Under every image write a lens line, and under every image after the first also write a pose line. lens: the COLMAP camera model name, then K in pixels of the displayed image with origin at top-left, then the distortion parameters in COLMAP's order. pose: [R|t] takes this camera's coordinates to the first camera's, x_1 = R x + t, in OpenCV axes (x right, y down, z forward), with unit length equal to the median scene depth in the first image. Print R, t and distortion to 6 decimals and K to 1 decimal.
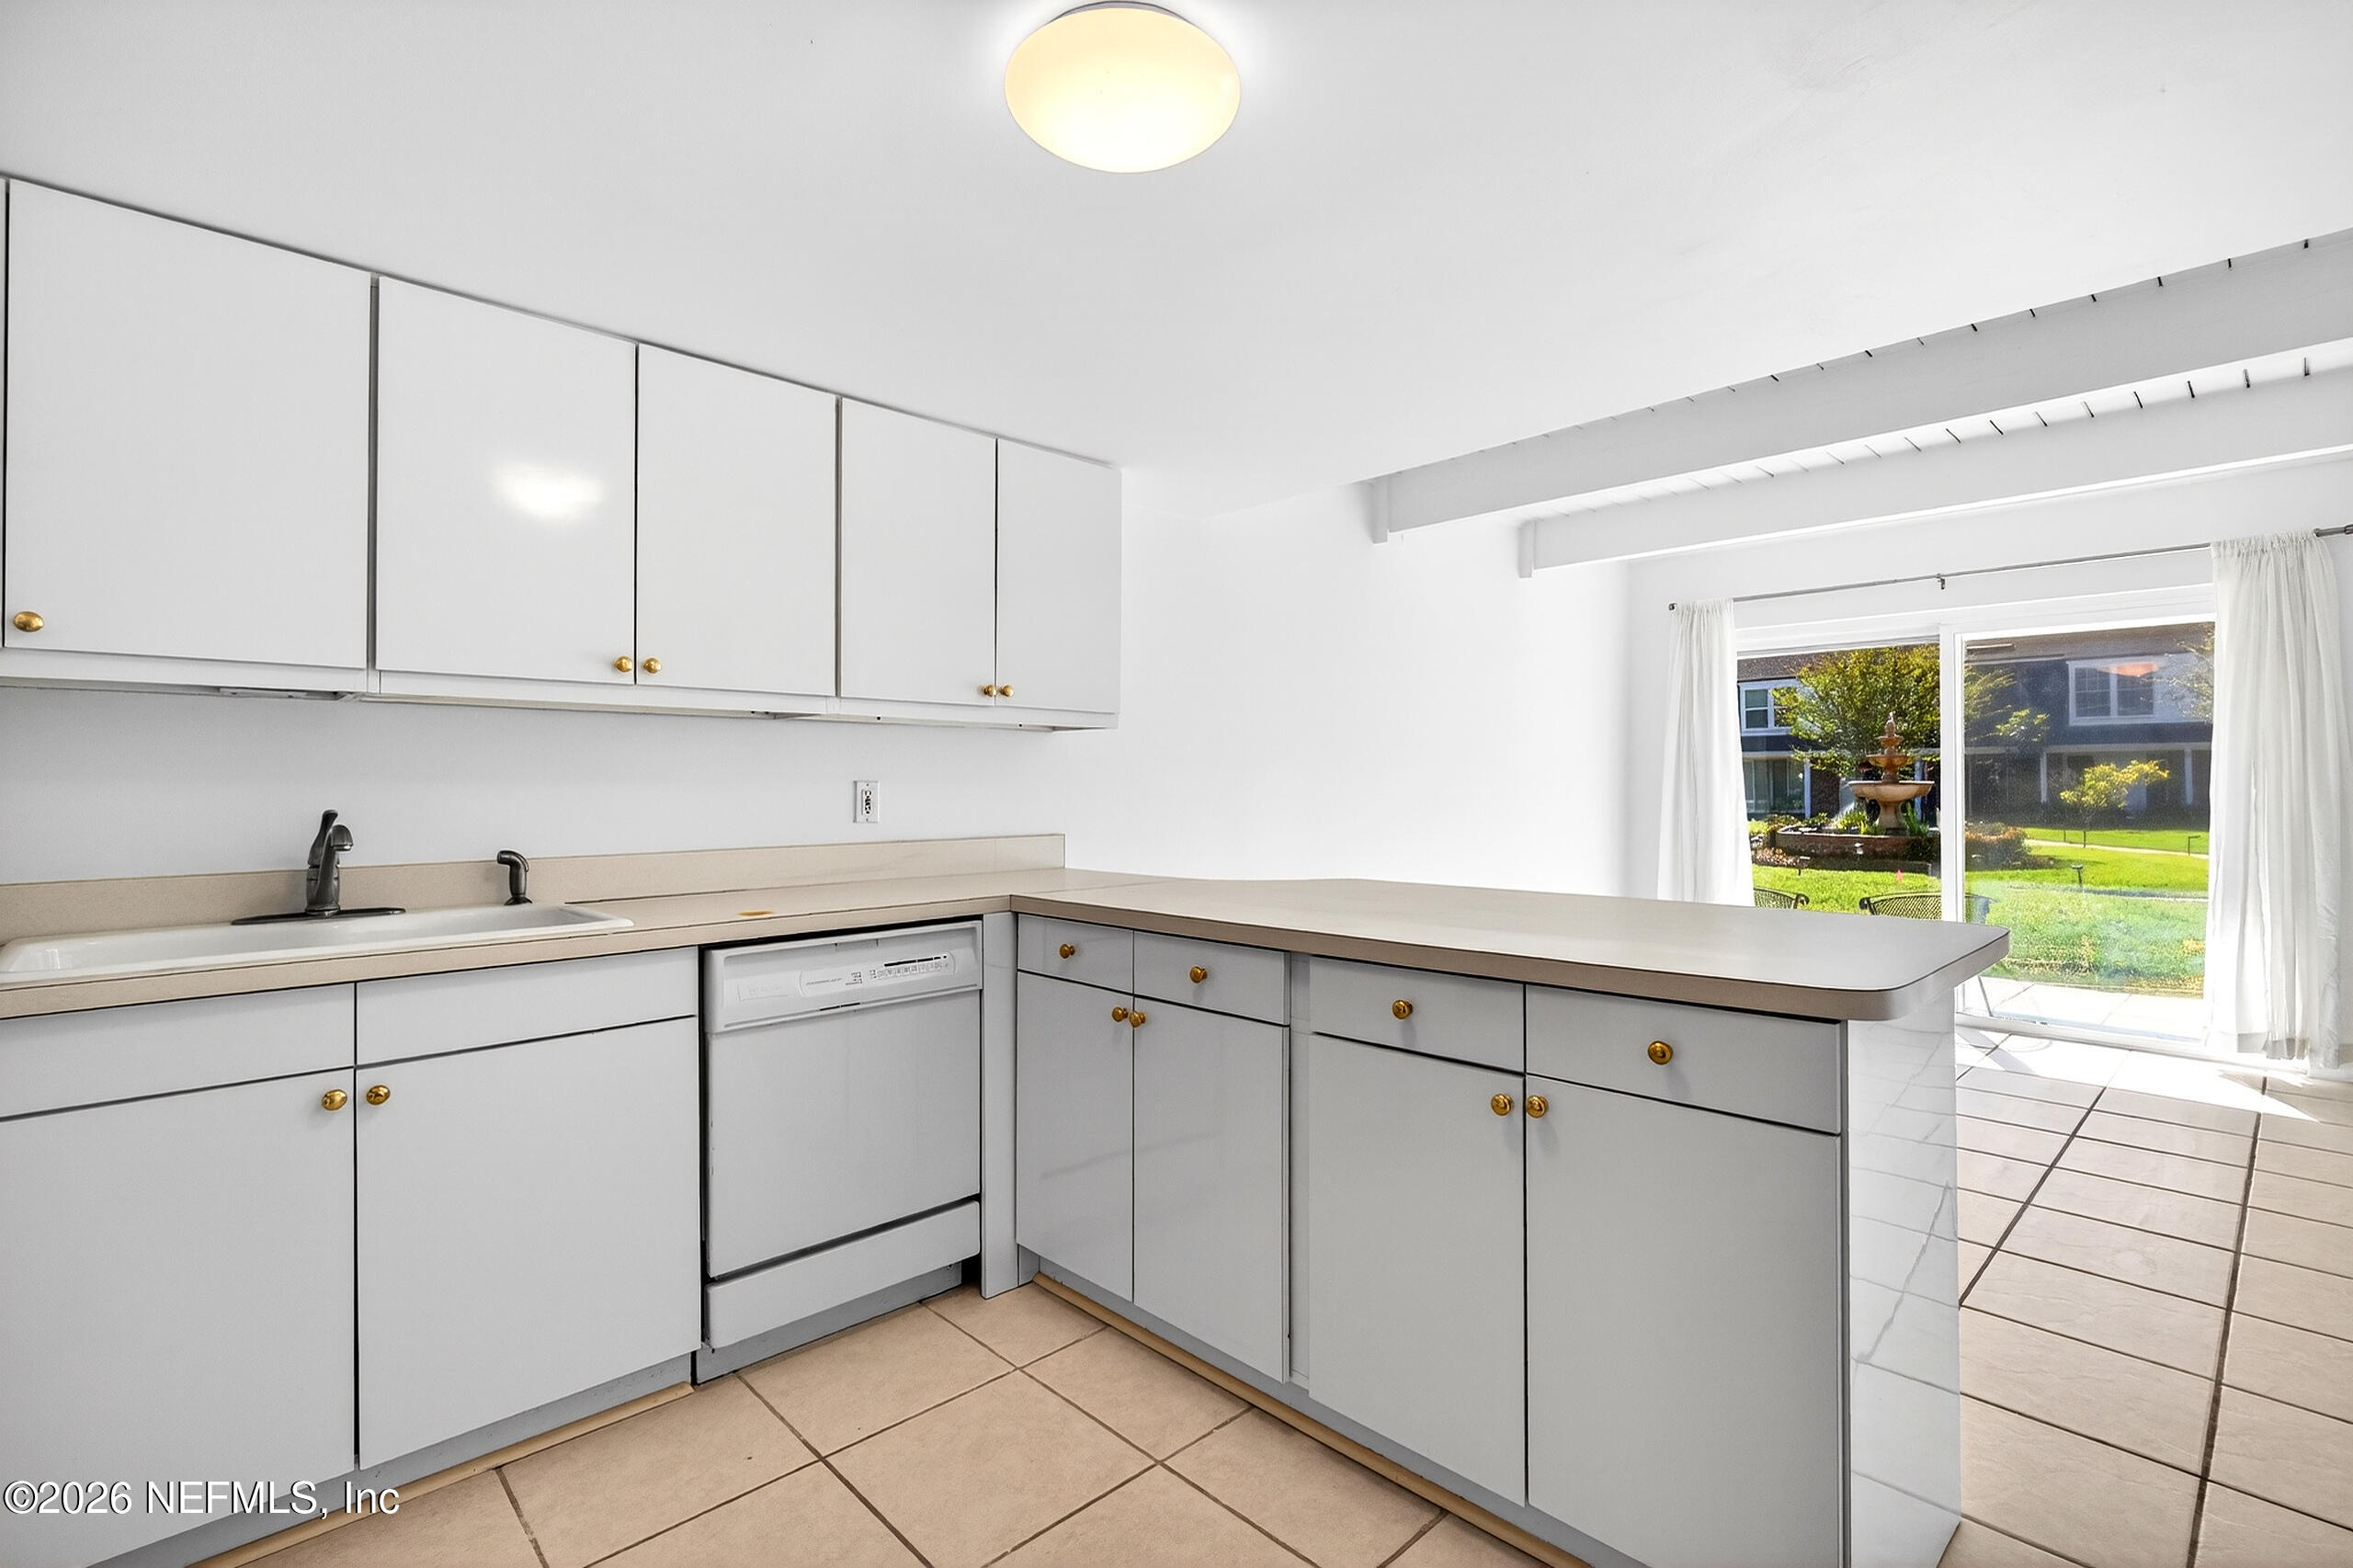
lens RADIAL K [[1077.9, 0, 1180.5], [0, 1077.9, 790.6], [0, 0, 1]] dist [0.000133, 0.000001]
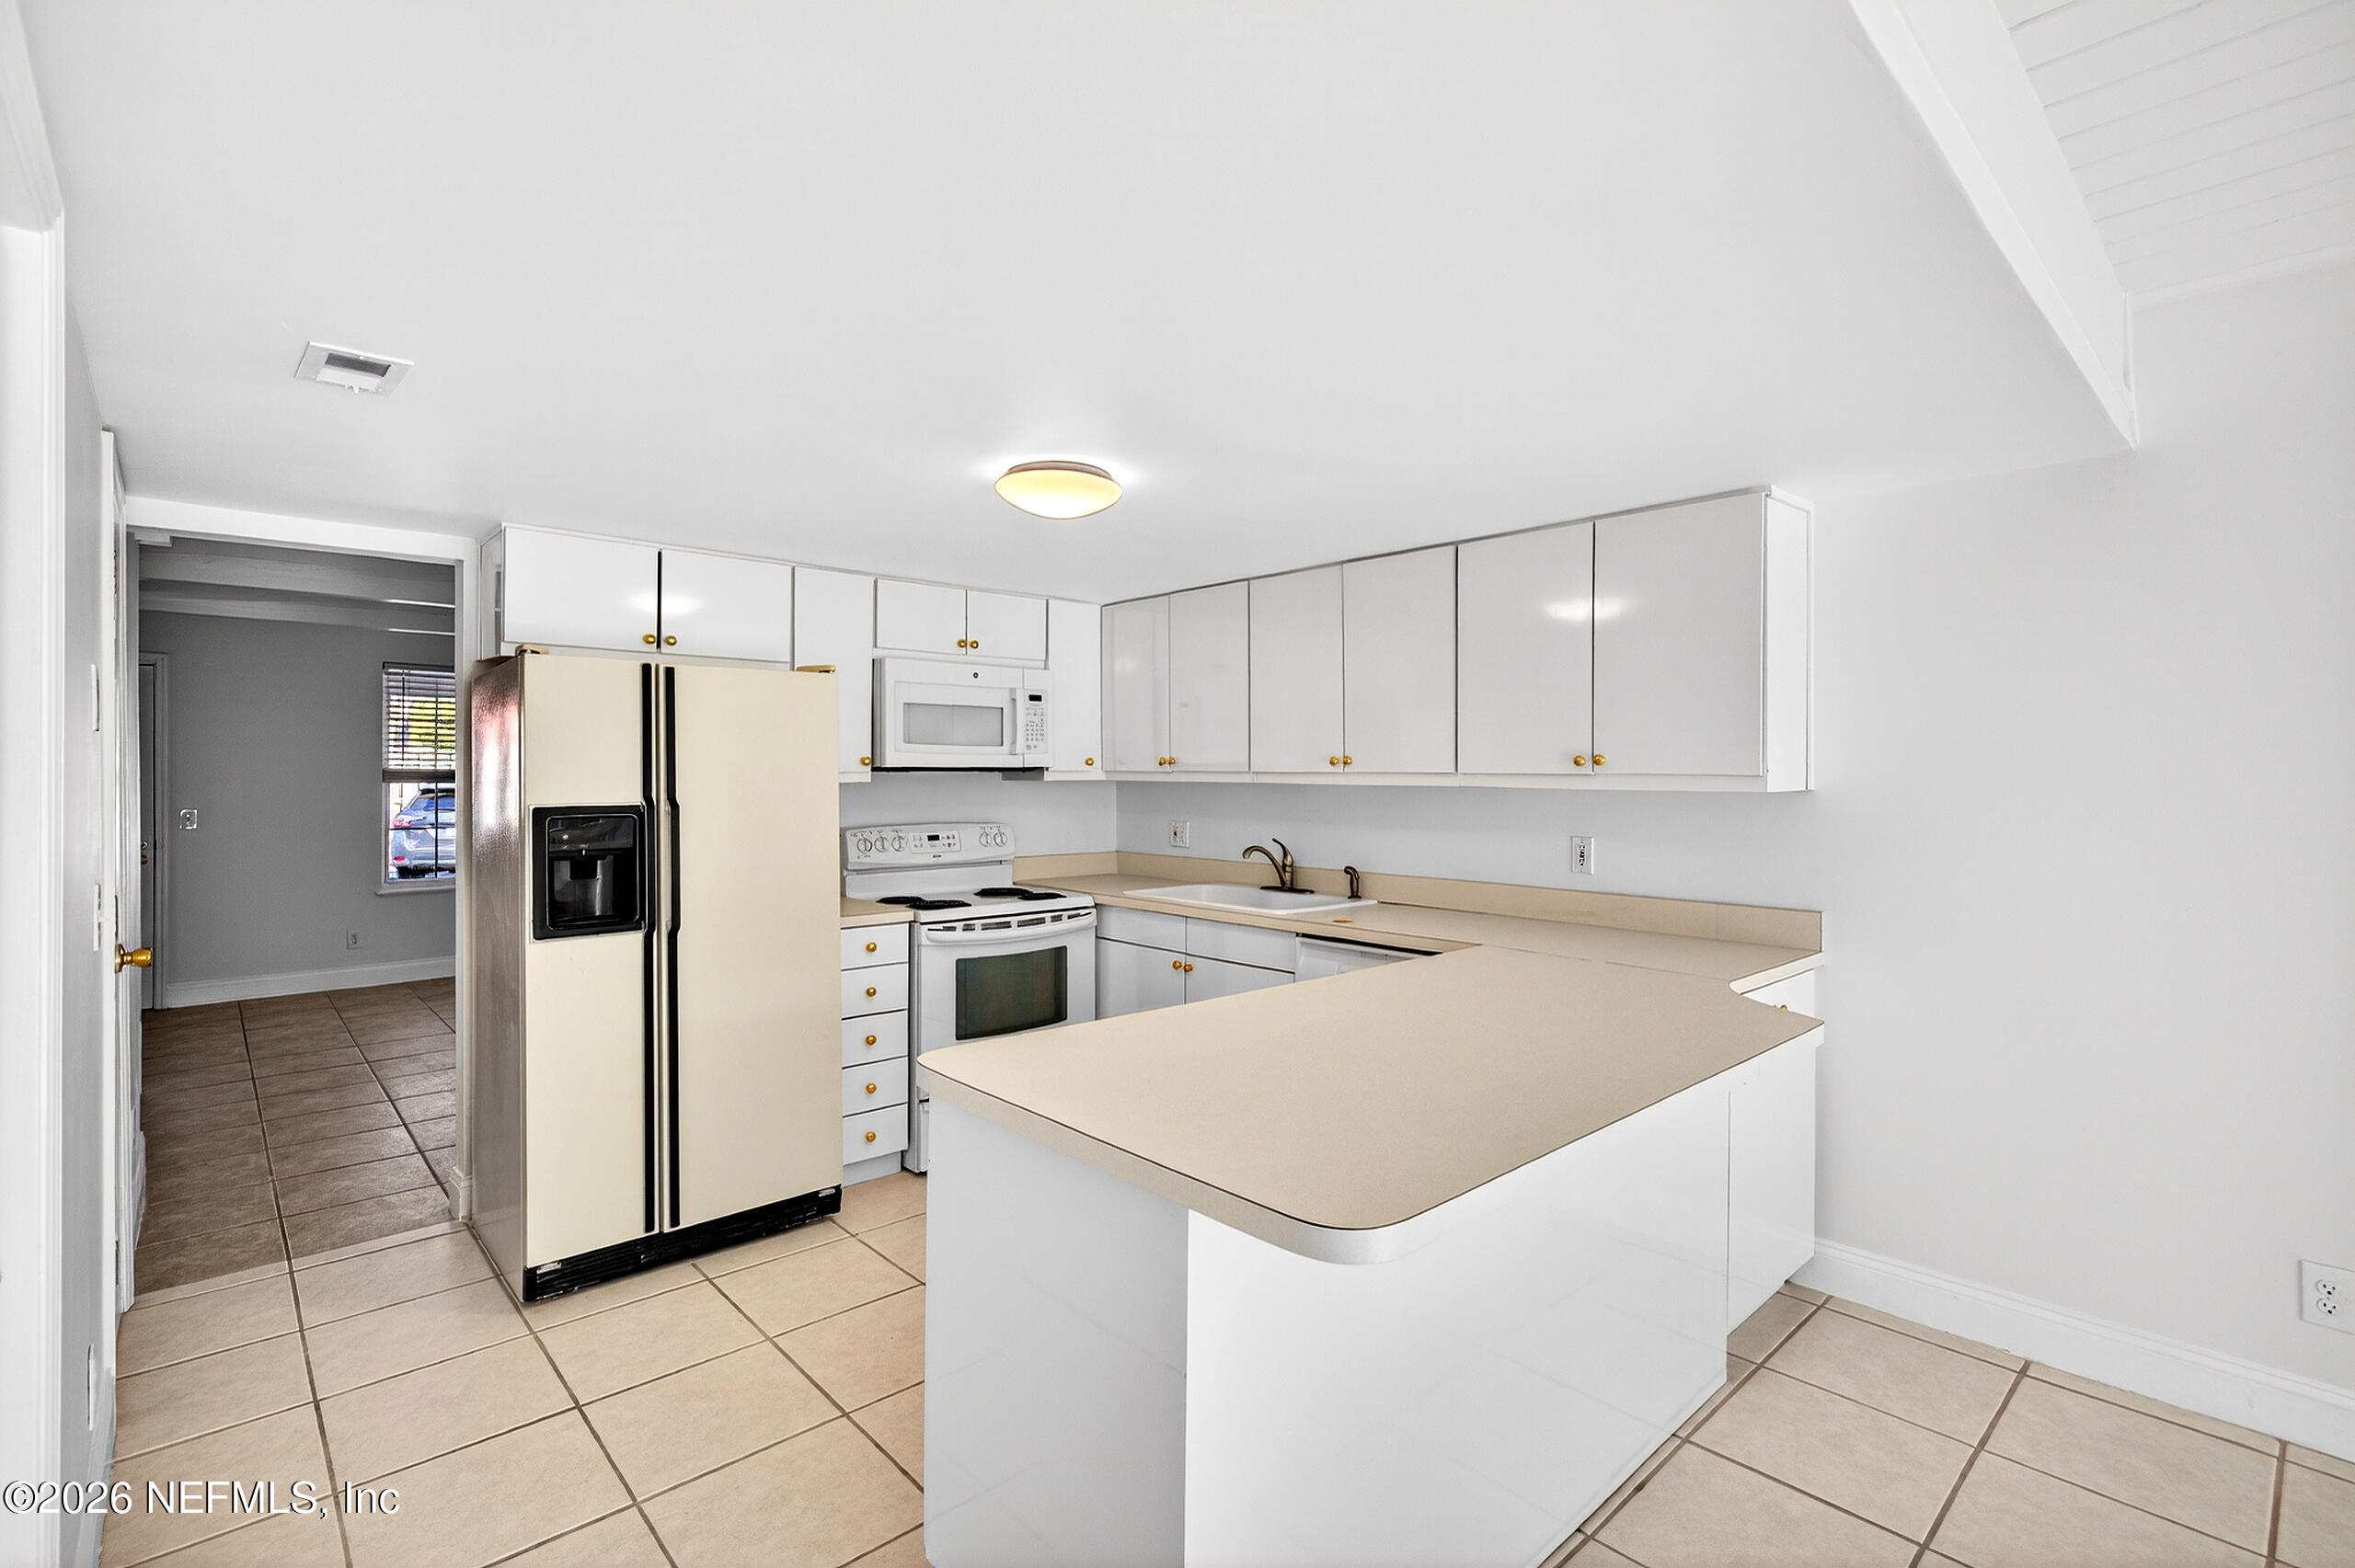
lens RADIAL K [[1078.6, 0, 1181.5], [0, 1078.6, 790.6], [0, 0, 1]] dist [0.000133, 0.000001]
pose [[-0.017560, 0.018787, -0.999669, 0.525520], [-0.012363, 0.999743, 0.019006, -0.045100], [0.999769, 0.012693, -0.017323, 0.356051]]
